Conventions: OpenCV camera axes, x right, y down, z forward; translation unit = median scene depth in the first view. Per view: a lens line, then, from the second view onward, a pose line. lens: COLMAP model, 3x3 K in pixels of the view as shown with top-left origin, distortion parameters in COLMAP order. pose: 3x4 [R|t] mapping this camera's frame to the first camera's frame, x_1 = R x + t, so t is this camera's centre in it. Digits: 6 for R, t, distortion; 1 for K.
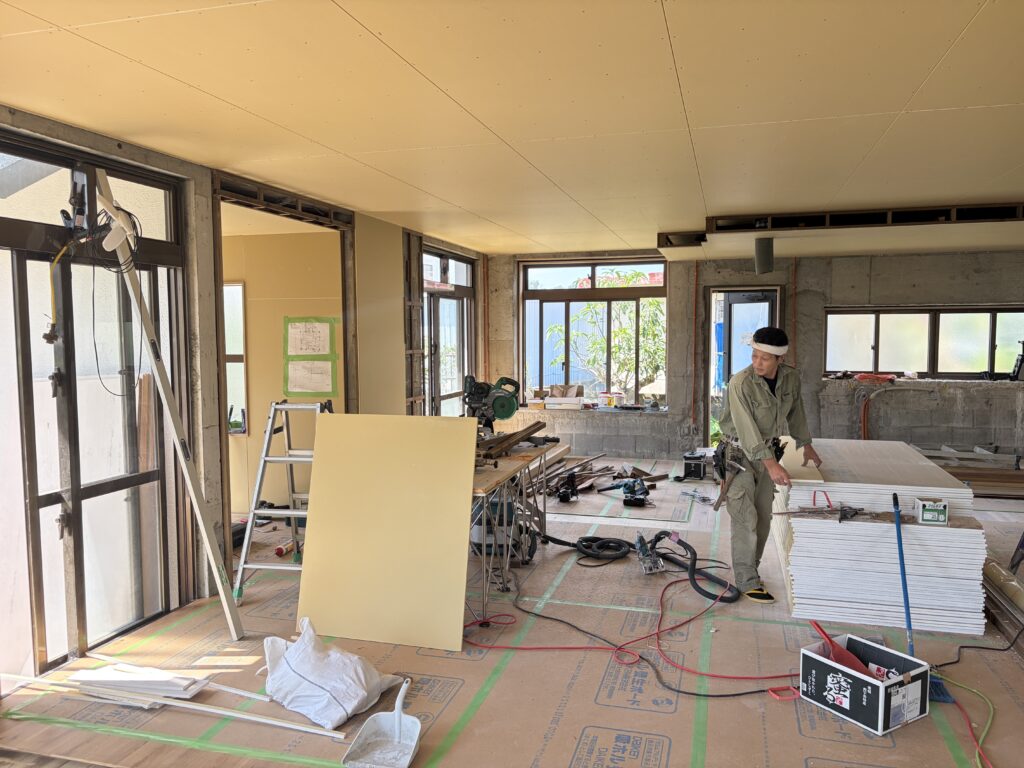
lens RADIAL K [[778.6, 0, 515.8], [0, 778.6, 376.3], [0, 0, 1]] dist [0.036261, -0.026345]
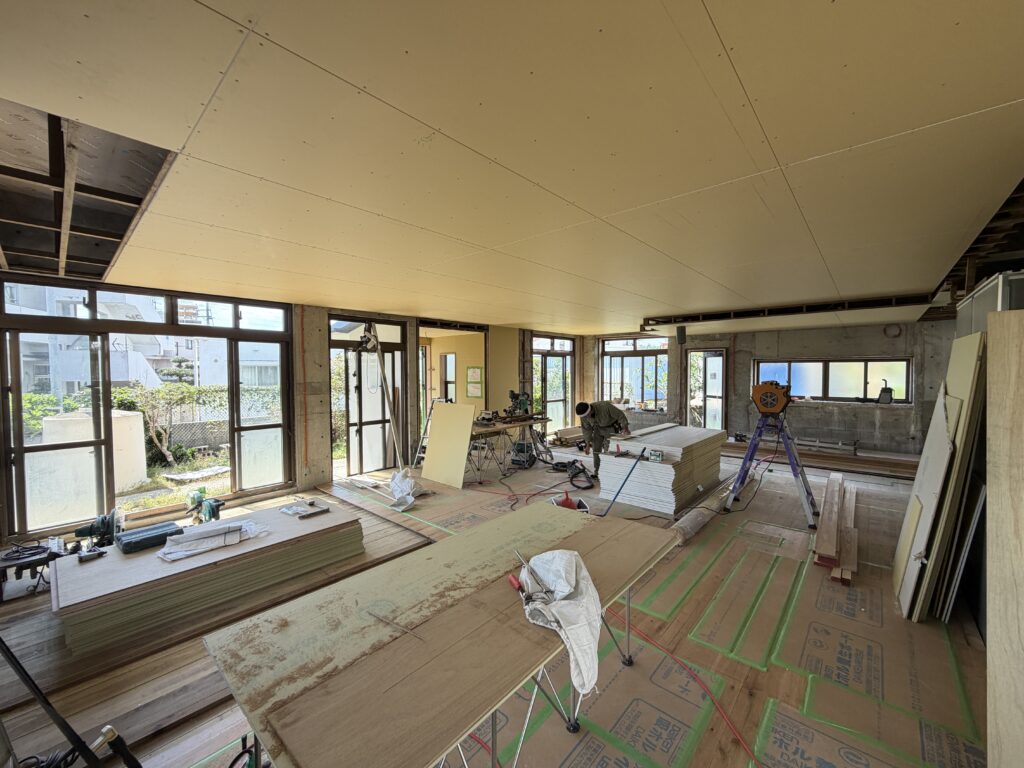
lens RADIAL K [[412.2, 0, 508.8], [0, 412.2, 380.5], [0, 0, 1]] dist [-0.000399, 0.000048]
pose [[0.895727, 0.013030, -0.444414, 0.321044], [-0.026456, 0.999361, -0.024022, -0.001033], [0.443817, 0.033274, 0.895499, -0.109995]]
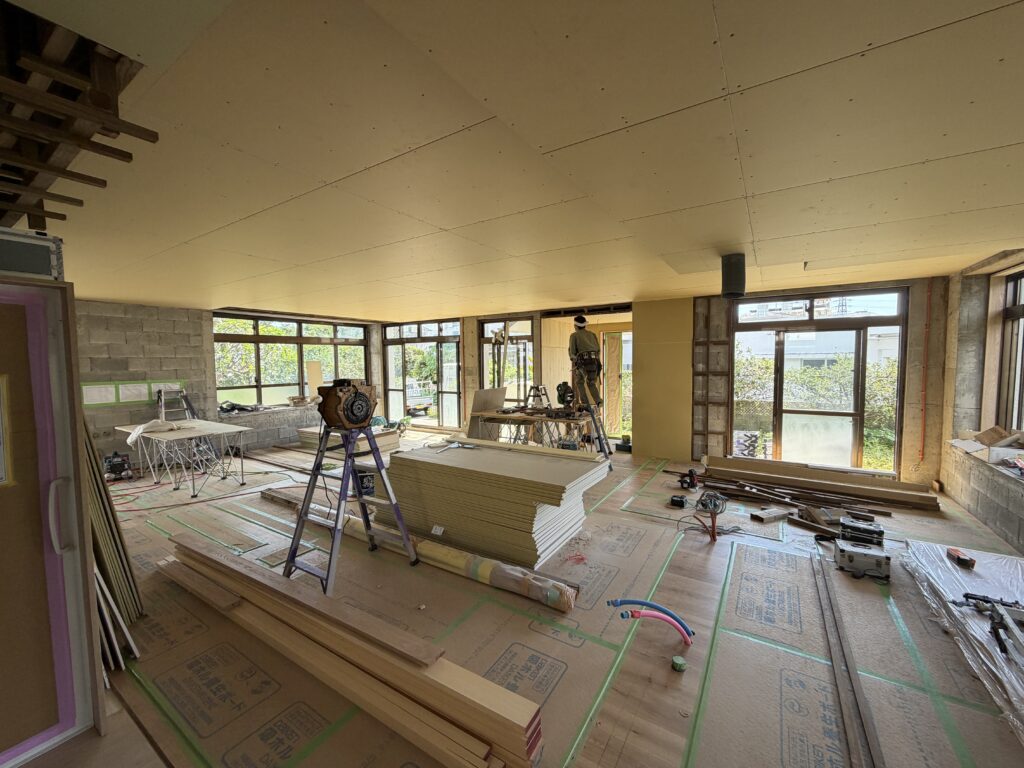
lens RADIAL K [[412.2, 0, 513.8], [0, 412.2, 385.0], [0, 0, 1]] dist [-0.000399, 0.000048]
pose [[-0.273860, 0.068421, -0.959333, 0.693300], [-0.038368, 0.995895, 0.081982, -0.049455], [0.961004, 0.059259, -0.270111, 0.736680]]
